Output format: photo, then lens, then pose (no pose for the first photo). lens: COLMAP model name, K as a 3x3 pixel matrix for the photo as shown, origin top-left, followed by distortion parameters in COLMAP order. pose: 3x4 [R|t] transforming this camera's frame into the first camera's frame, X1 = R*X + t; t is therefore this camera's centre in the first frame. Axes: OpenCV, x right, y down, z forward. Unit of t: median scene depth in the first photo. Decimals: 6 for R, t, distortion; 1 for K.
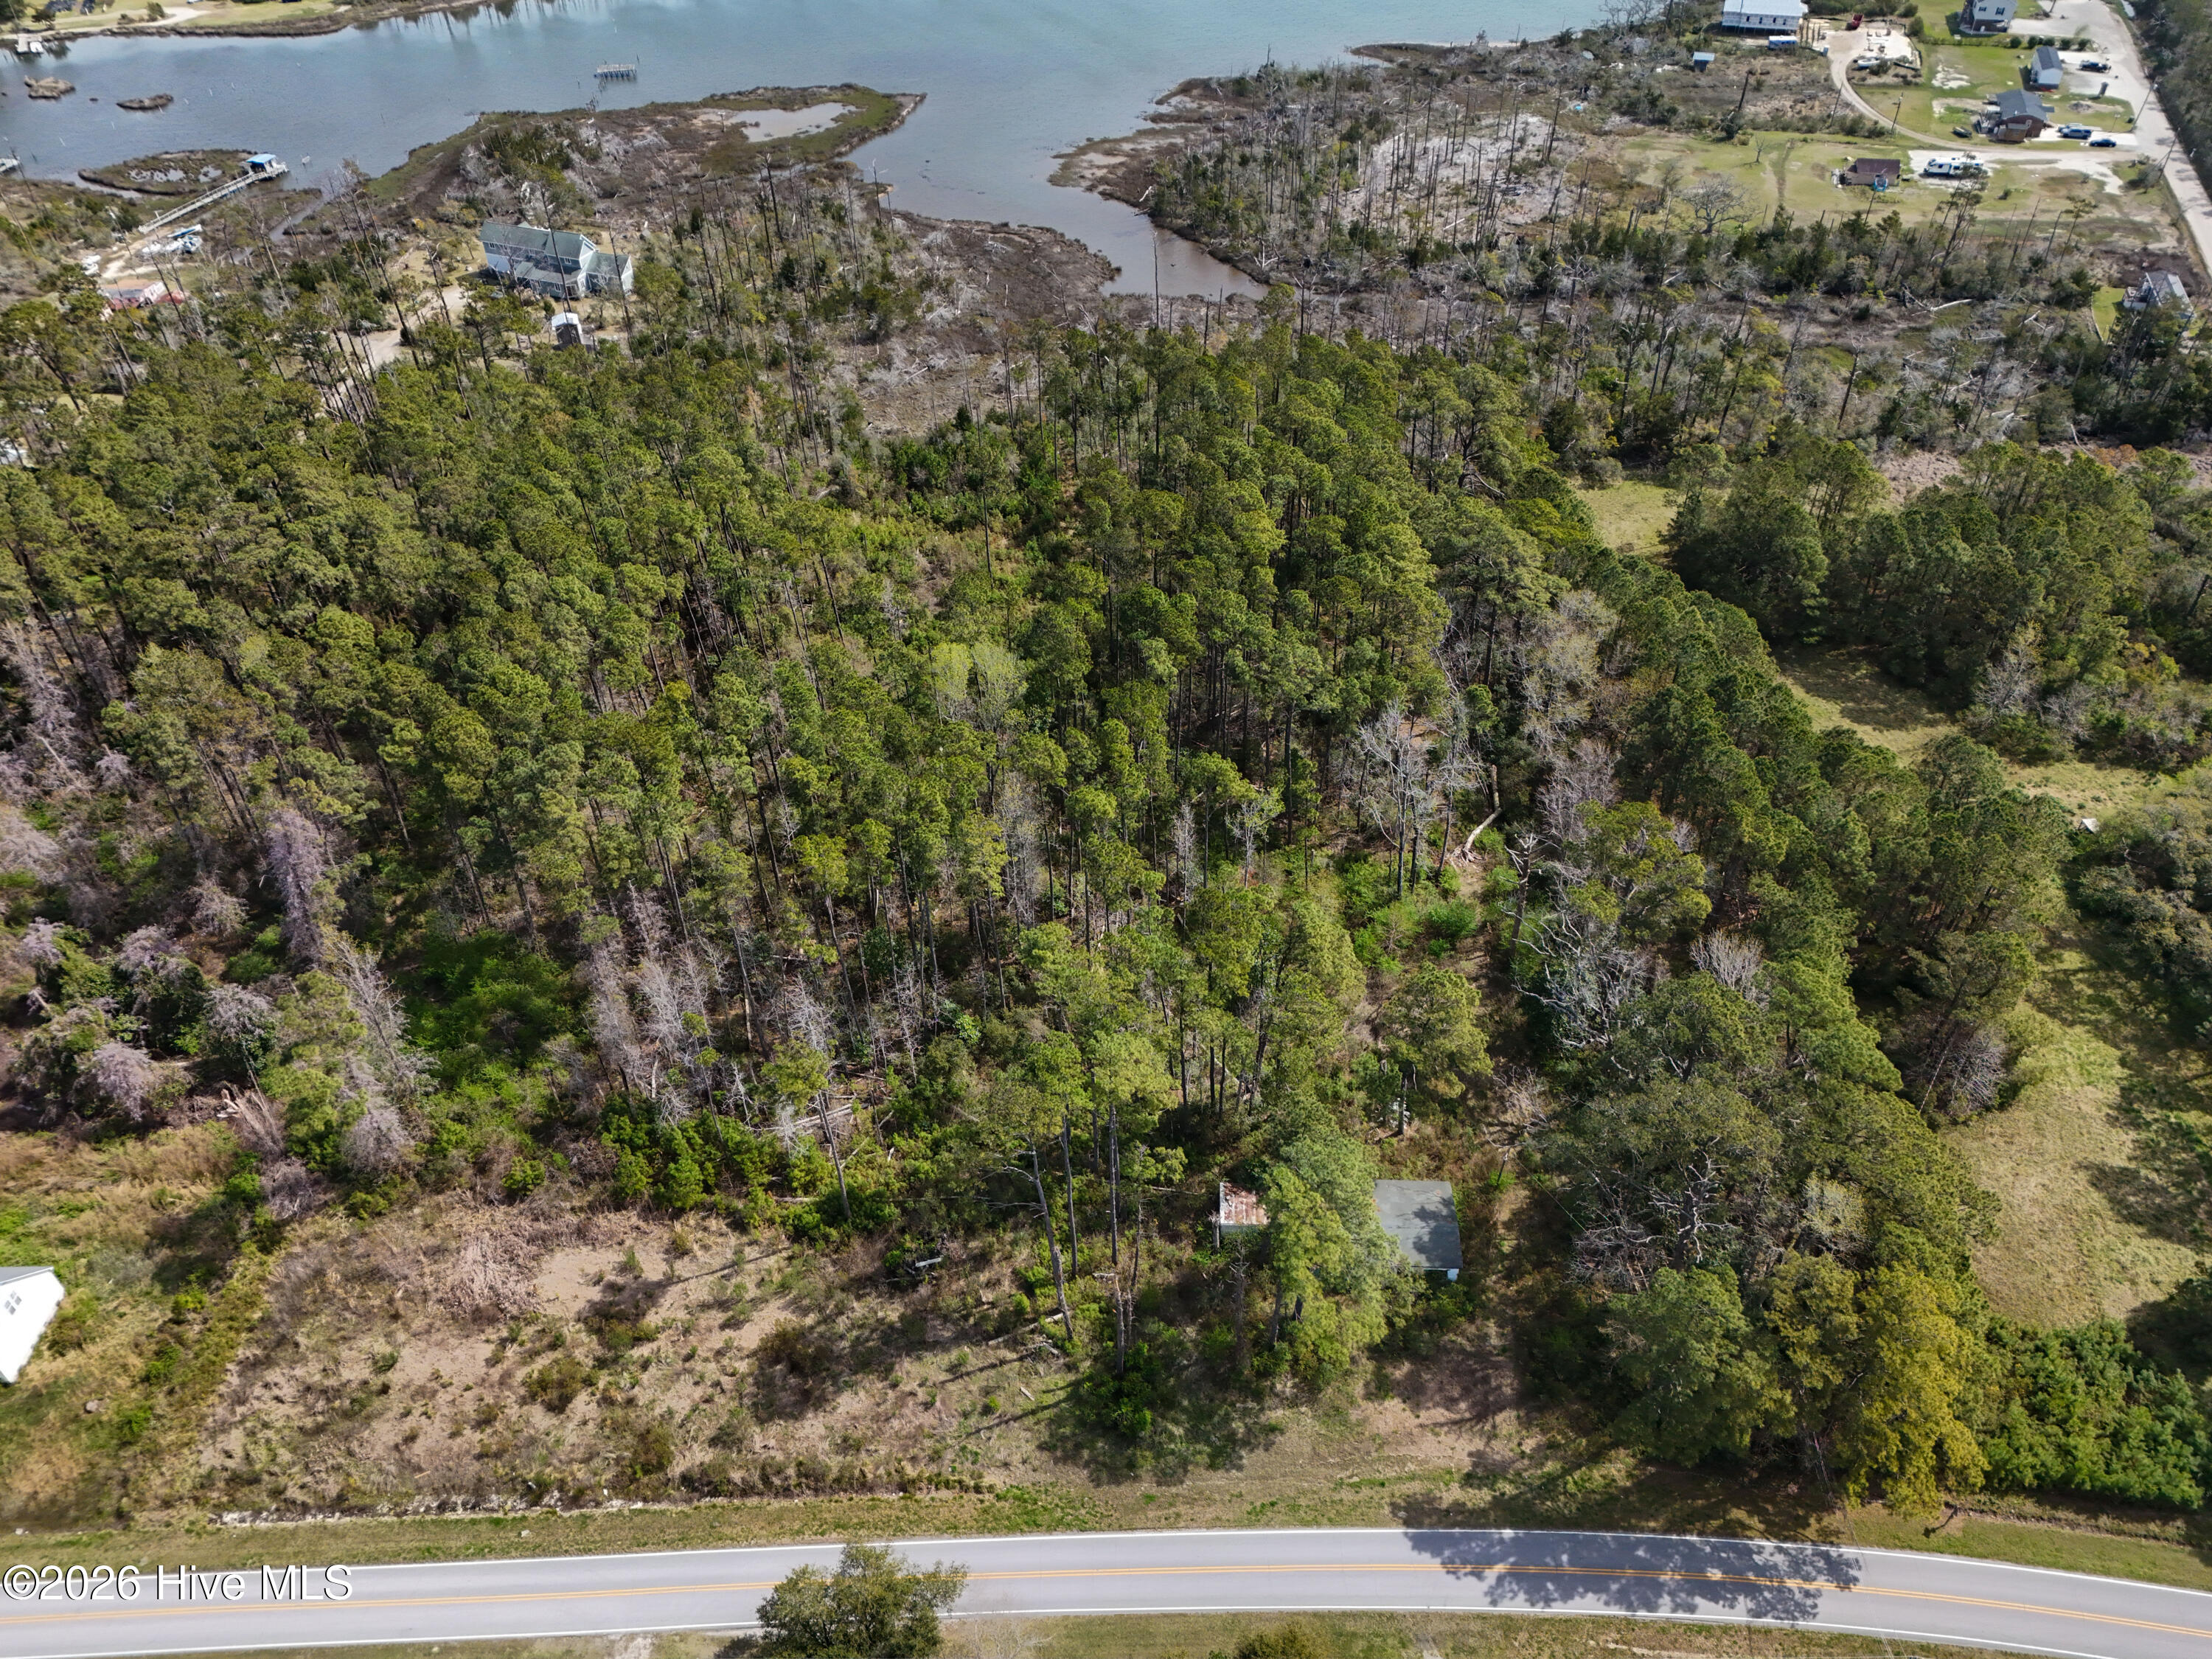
lens RADIAL K [[1619.7, 0, 1110.9], [0, 1619.7, 831.1], [0, 0, 1]] dist [0.078292, -0.070121]
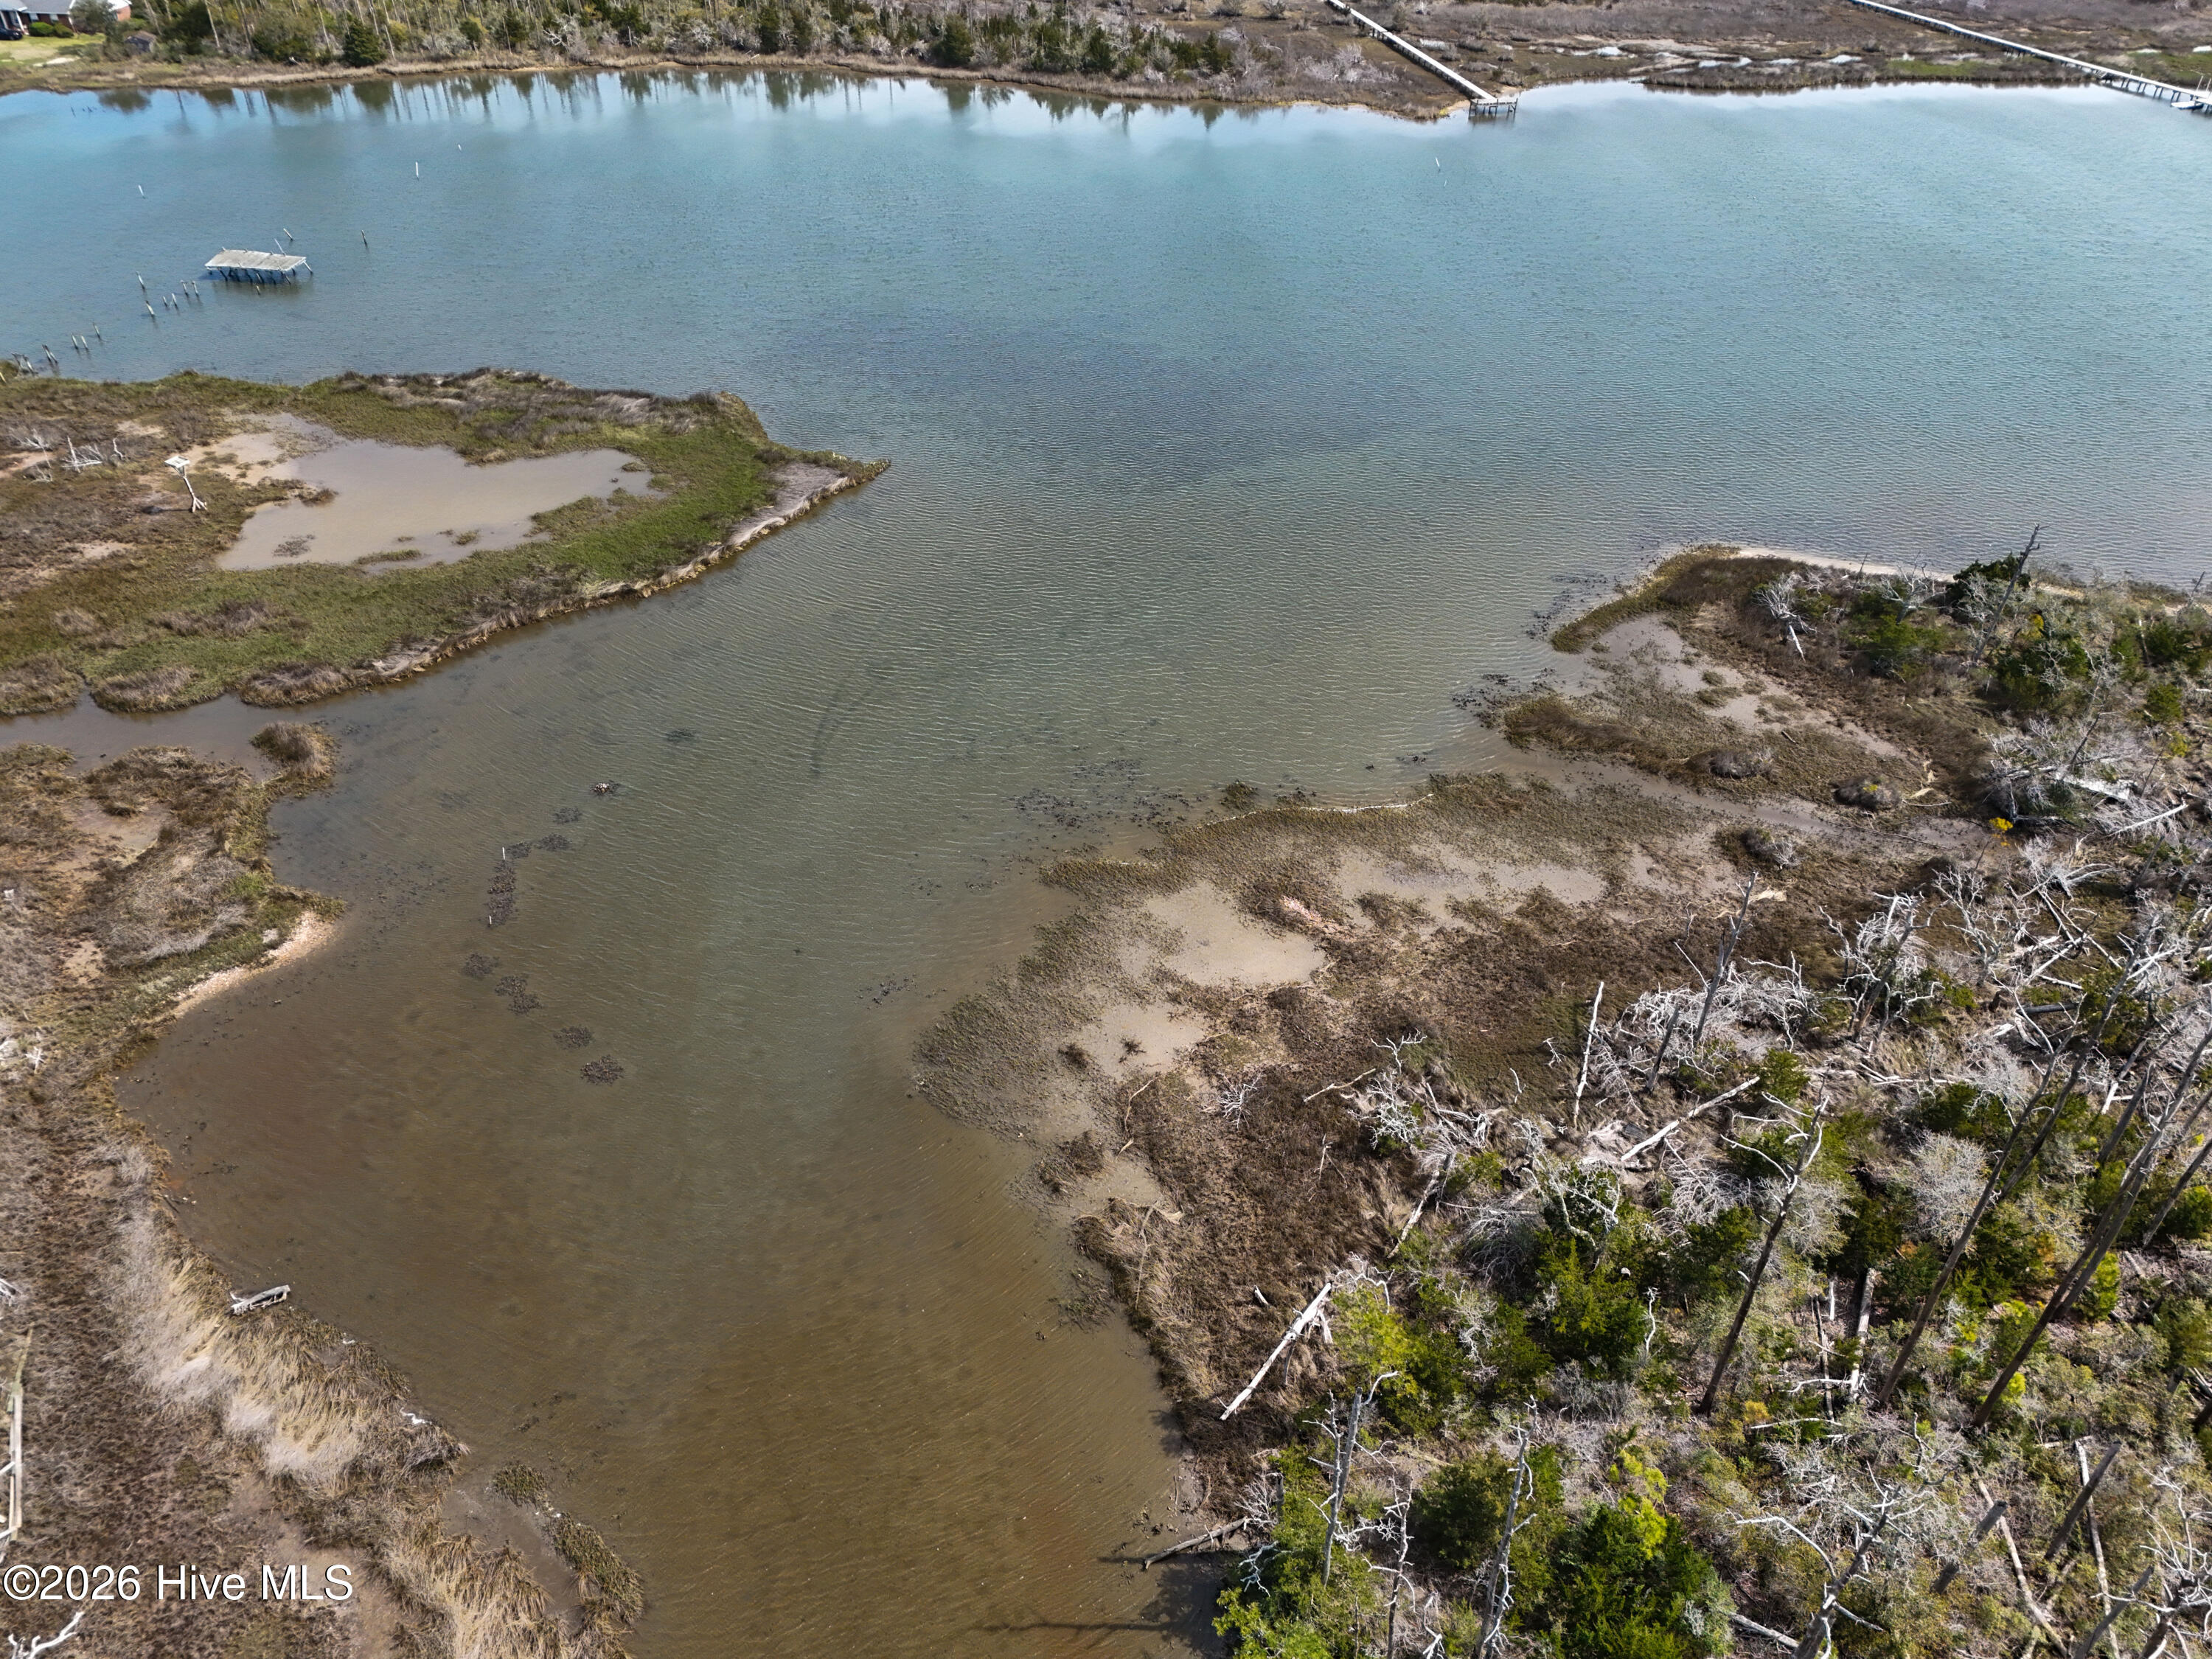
lens RADIAL K [[1619.7, 0, 1110.9], [0, 1619.7, 831.1], [0, 0, 1]] dist [0.078292, -0.070121]
pose [[0.943334, 0.220873, -0.247662, 0.089462], [-0.236688, 0.970932, -0.035624, -1.062282], [0.232595, 0.092224, 0.968191, 1.958442]]
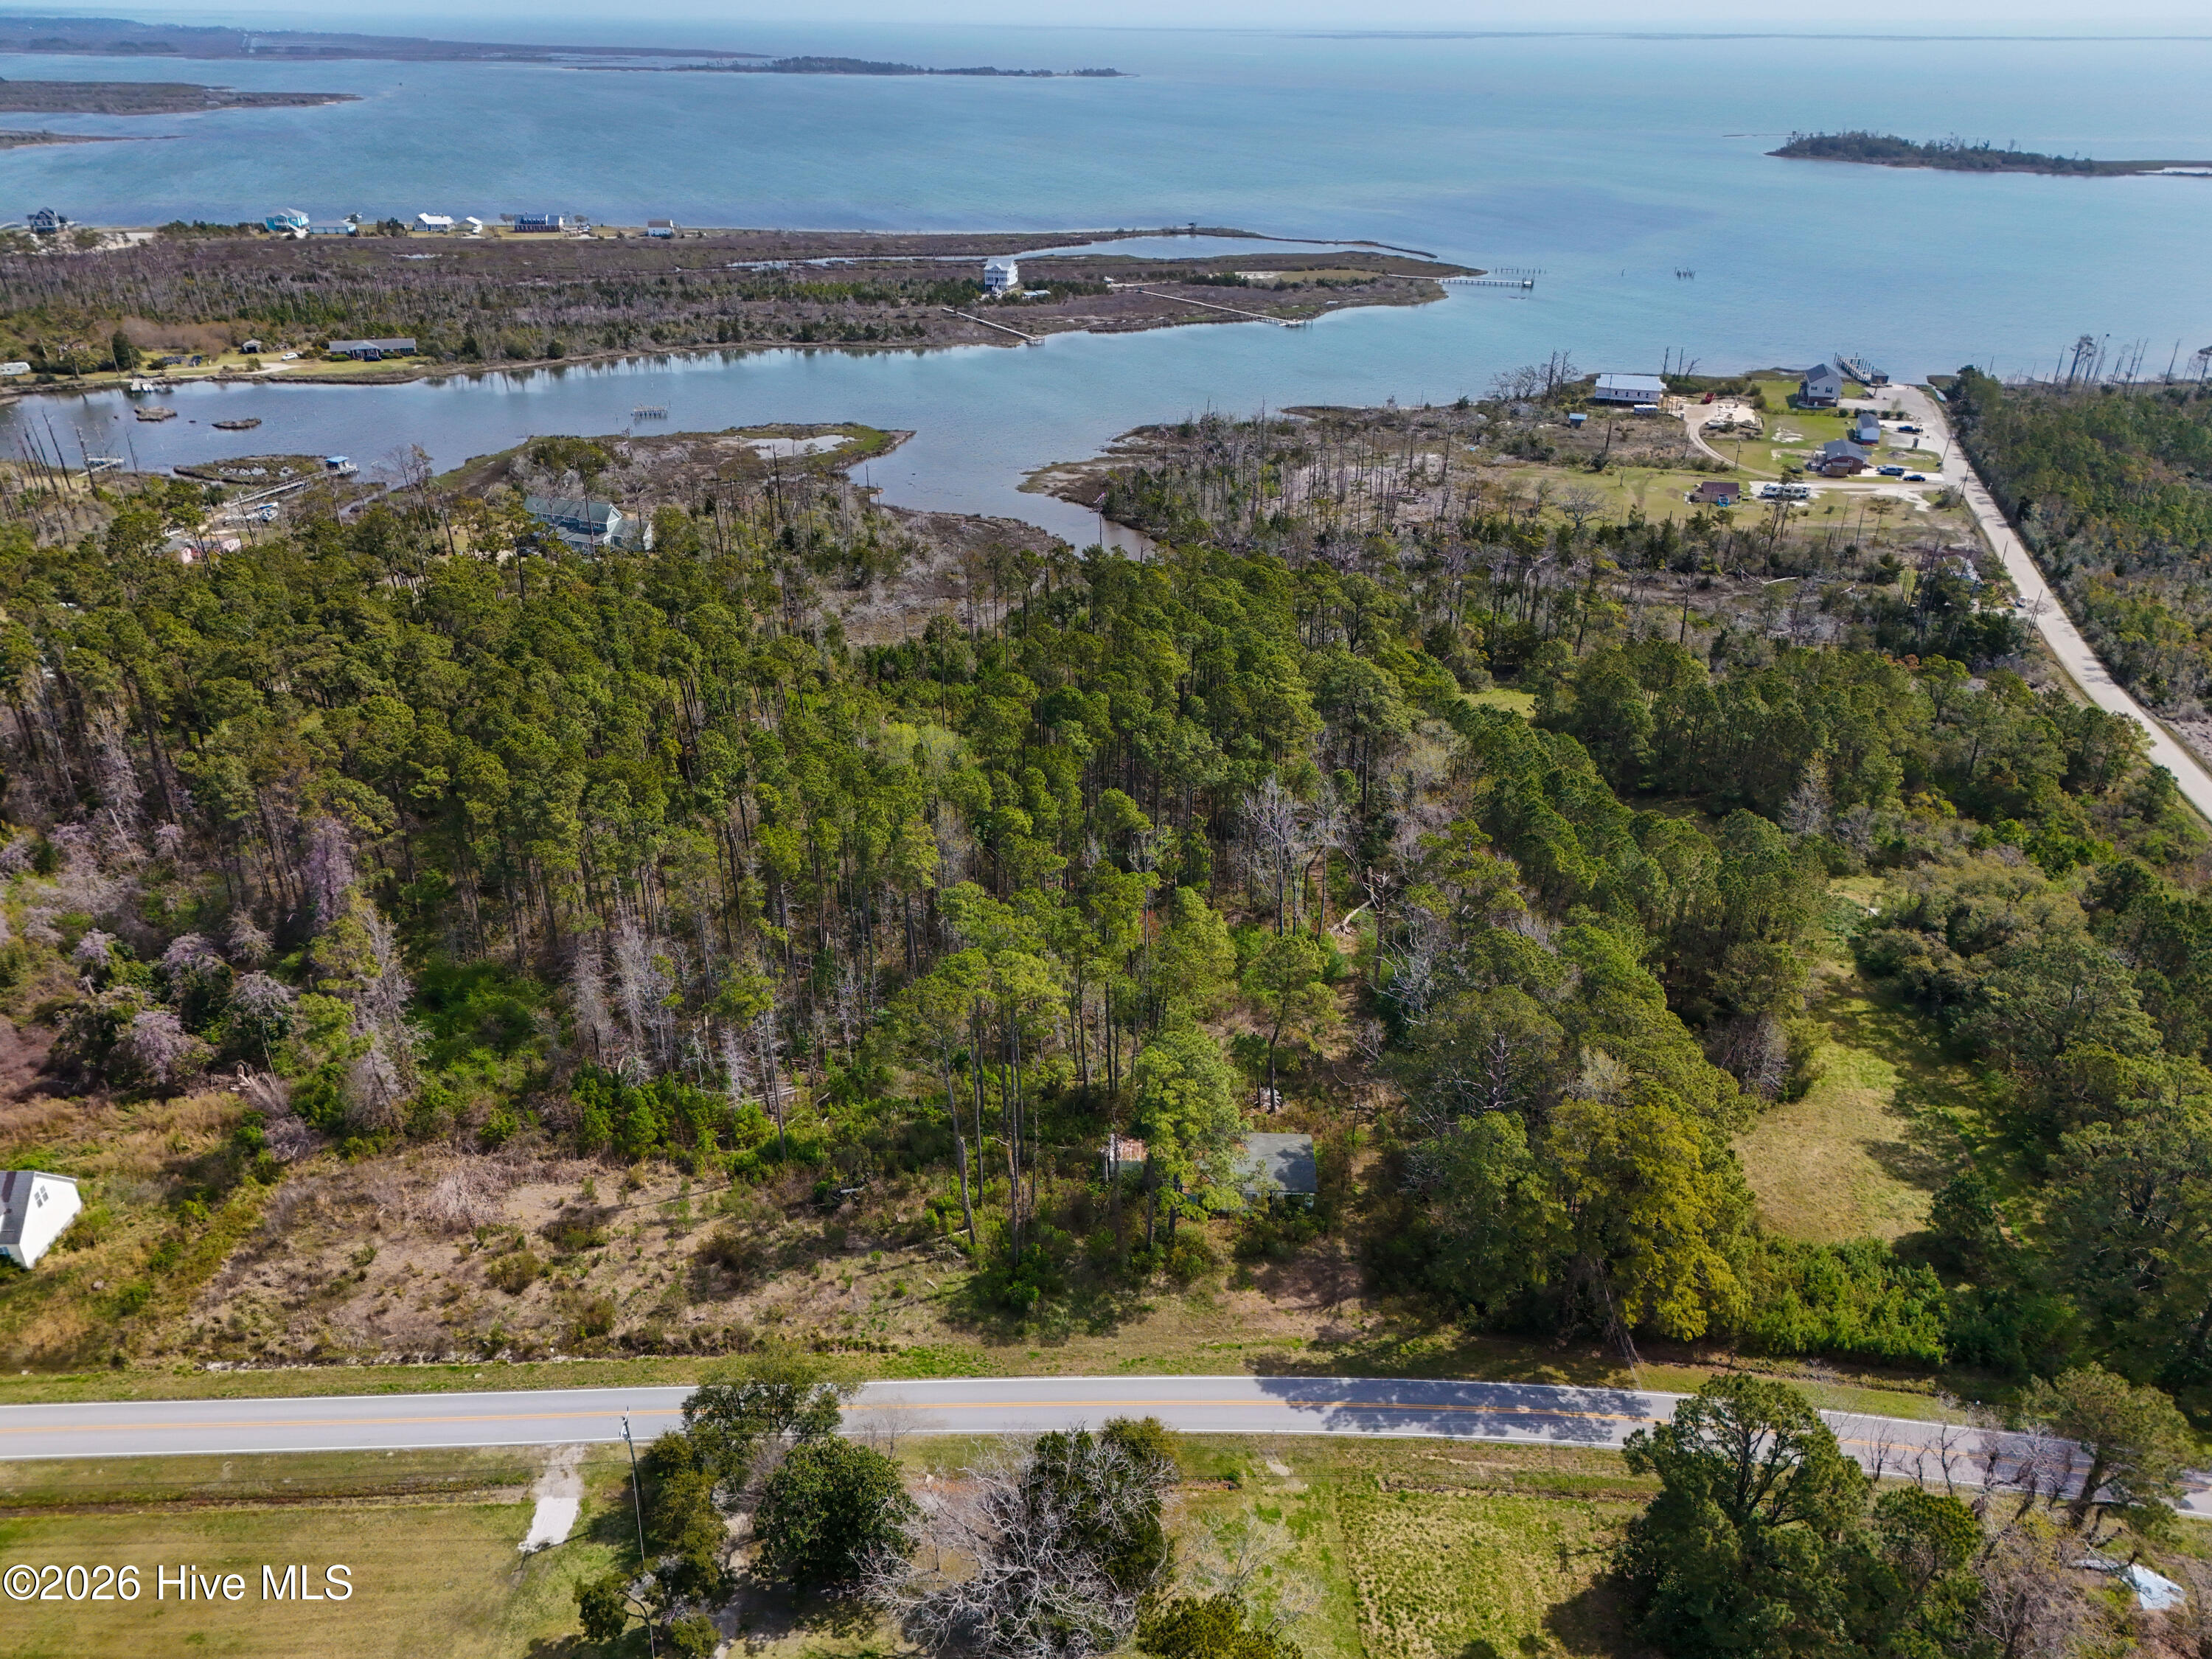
lens RADIAL K [[1619.7, 0, 1110.9], [0, 1619.7, 831.1], [0, 0, 1]] dist [0.078292, -0.070121]
pose [[0.999766, 0.018504, 0.011238, 0.050922], [-0.015286, 0.970945, -0.238815, 0.287458], [-0.015331, 0.238587, 0.971000, -0.165485]]
